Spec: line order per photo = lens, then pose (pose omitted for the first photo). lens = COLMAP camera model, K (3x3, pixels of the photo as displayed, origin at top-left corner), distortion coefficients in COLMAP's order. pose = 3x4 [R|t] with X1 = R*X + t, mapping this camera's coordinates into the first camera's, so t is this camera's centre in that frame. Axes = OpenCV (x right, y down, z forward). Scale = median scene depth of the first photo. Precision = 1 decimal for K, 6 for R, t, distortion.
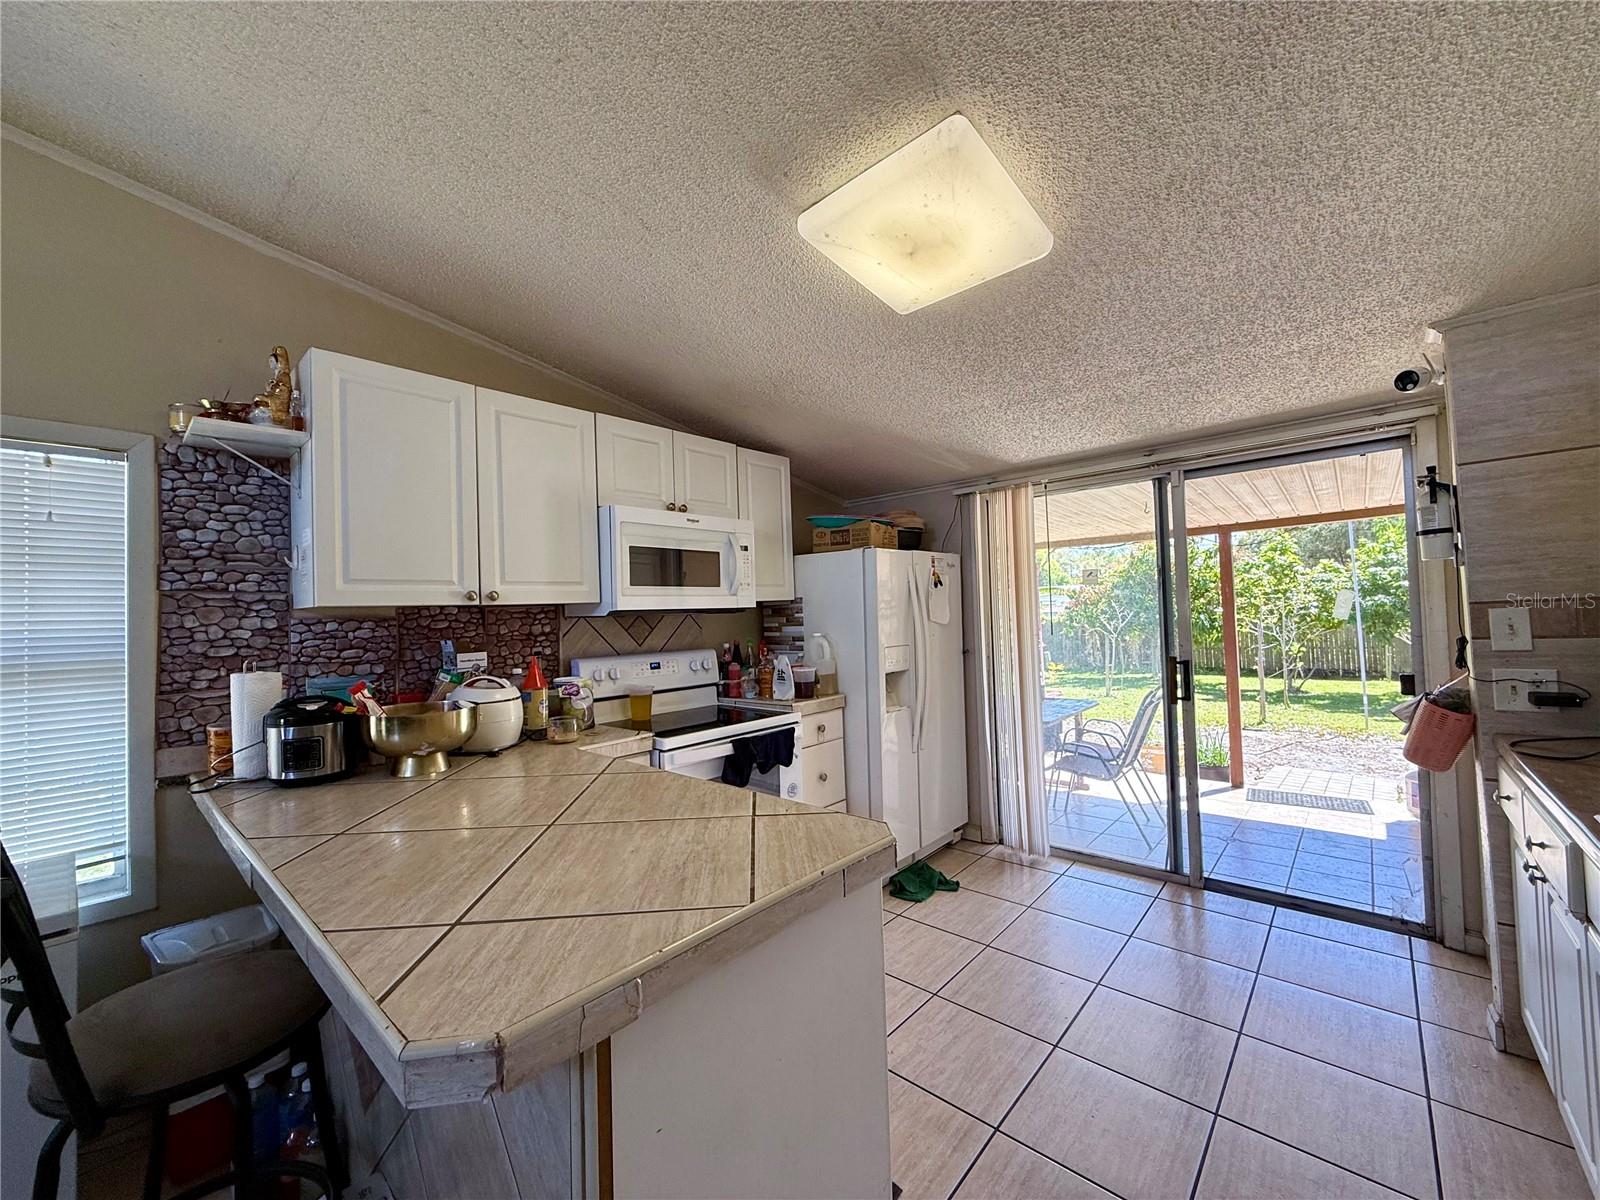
lens RADIAL K [[637.5, 0, 793.3], [0, 637.5, 602.4], [0, 0, 1]] dist [-0.000202, -0.000002]
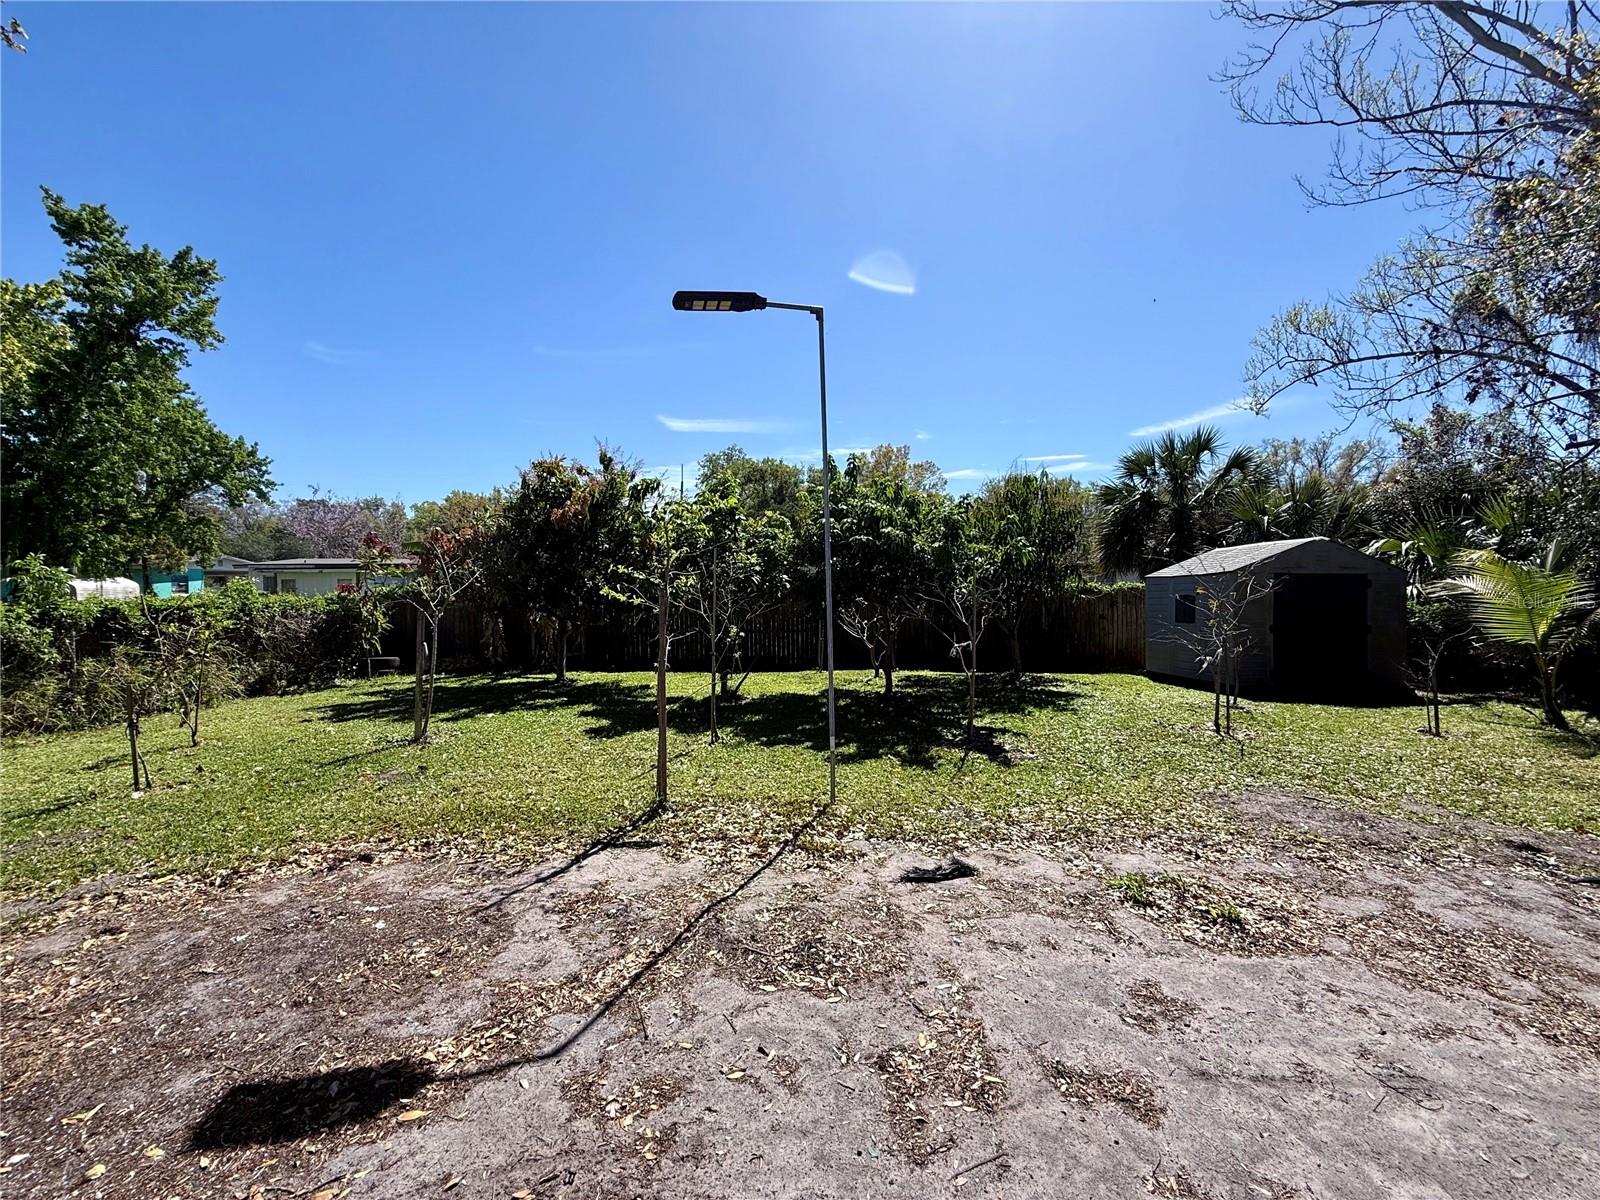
lens RADIAL K [[637.5, 0, 804.9], [0, 637.5, 605.4], [0, 0, 1]] dist [-0.000202, -0.000002]
pose [[0.714423, 0.032928, 0.698938, 2.099328], [-0.031778, 0.999388, -0.014600, 0.305640], [-0.698992, -0.011780, 0.715033, 2.645696]]
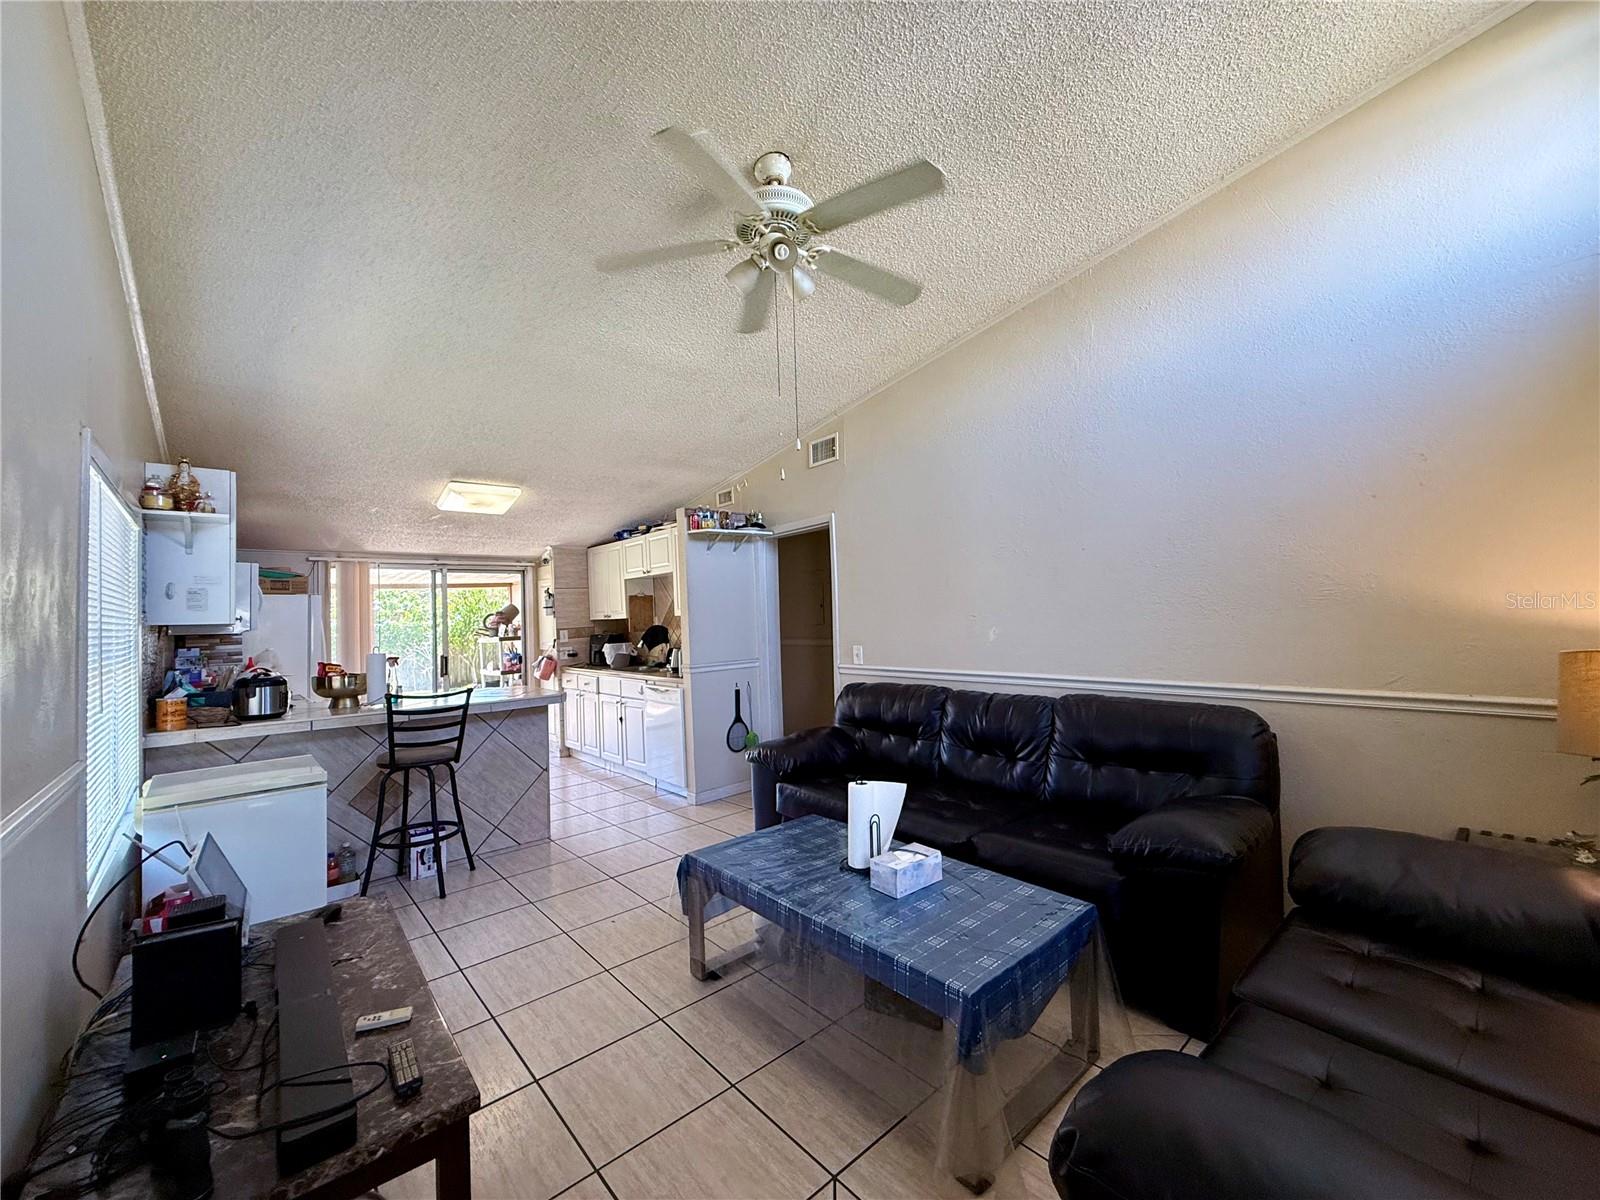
lens RADIAL K [[637.5, 0, 792.2], [0, 637.5, 601.9], [0, 0, 1]] dist [-0.000202, -0.000002]
pose [[0.116379, 0.052518, 0.991815, -1.931454], [0.007571, 0.998525, -0.053762, 0.043199], [-0.993176, 0.013766, 0.115810, -0.578024]]
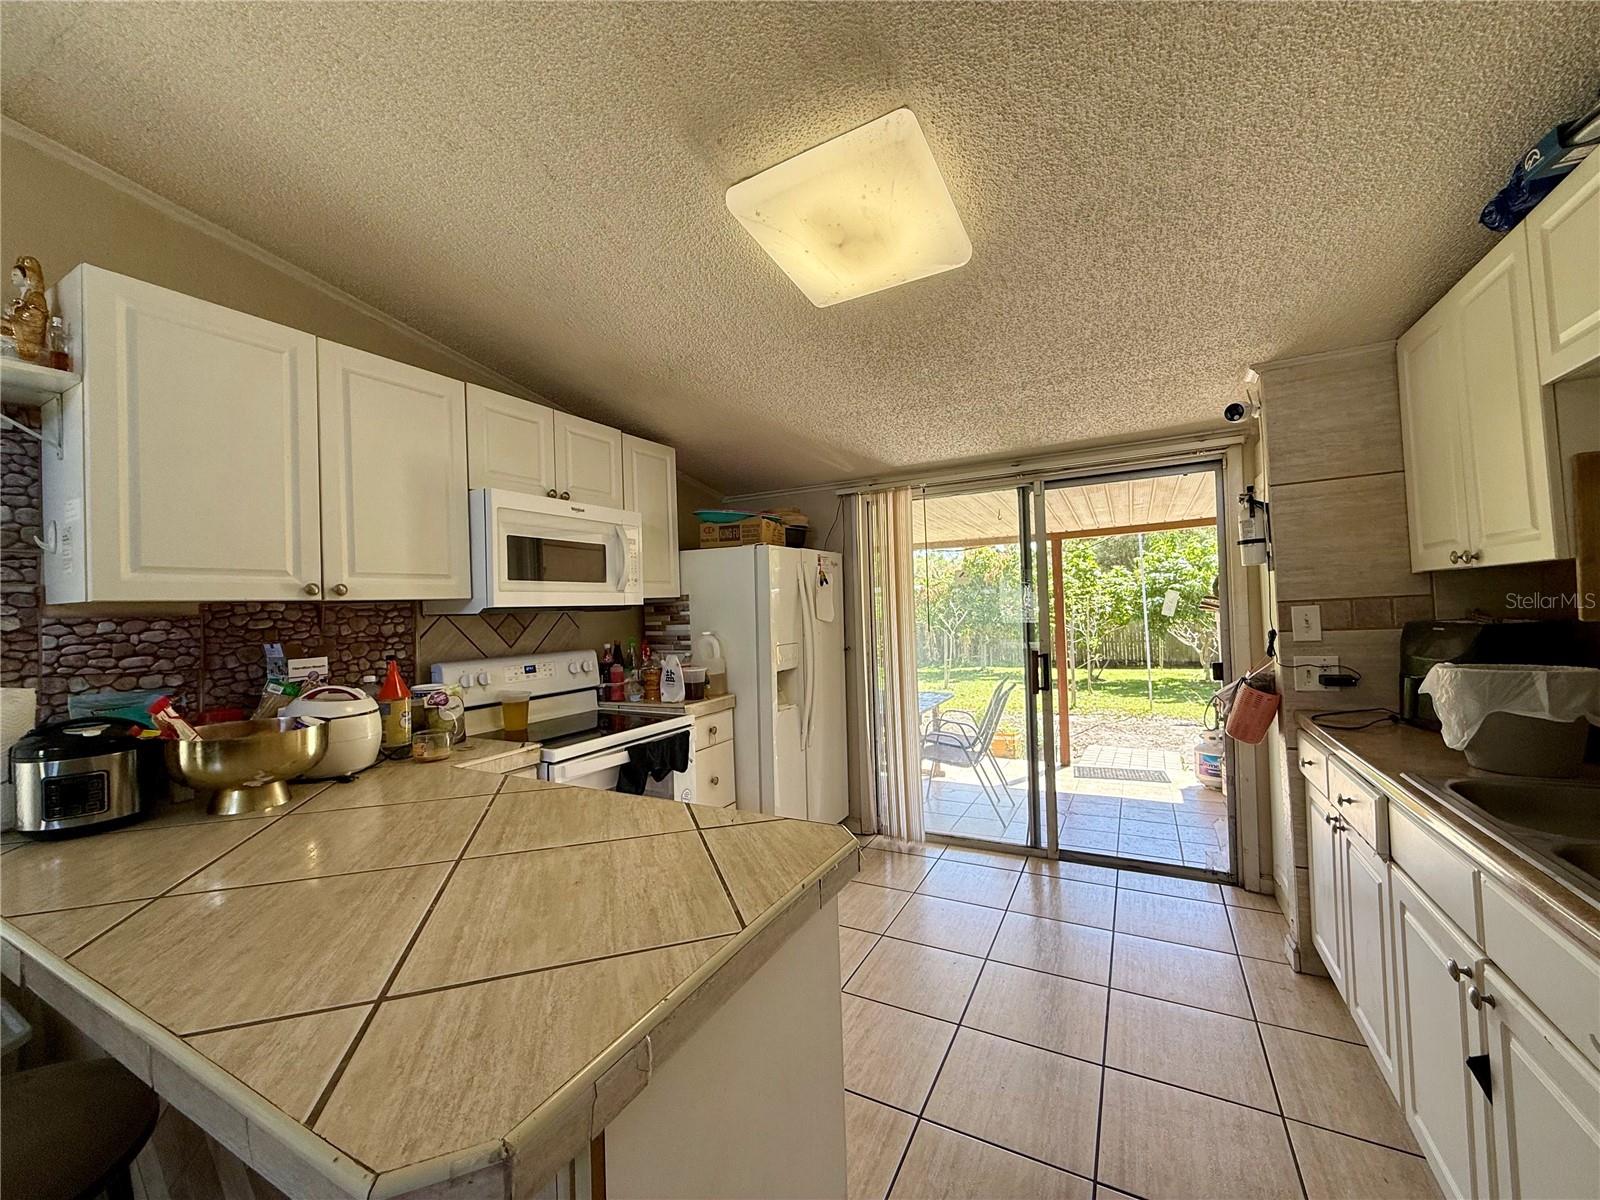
lens RADIAL K [[637.5, 0, 793.7], [0, 637.5, 602.2], [0, 0, 1]] dist [-0.000202, -0.000002]
pose [[0.971547, 0.003098, 0.236828, -0.092121], [-0.003364, 0.999994, 0.000720, 0.003520], [-0.236824, -0.001497, 0.971551, 0.046341]]
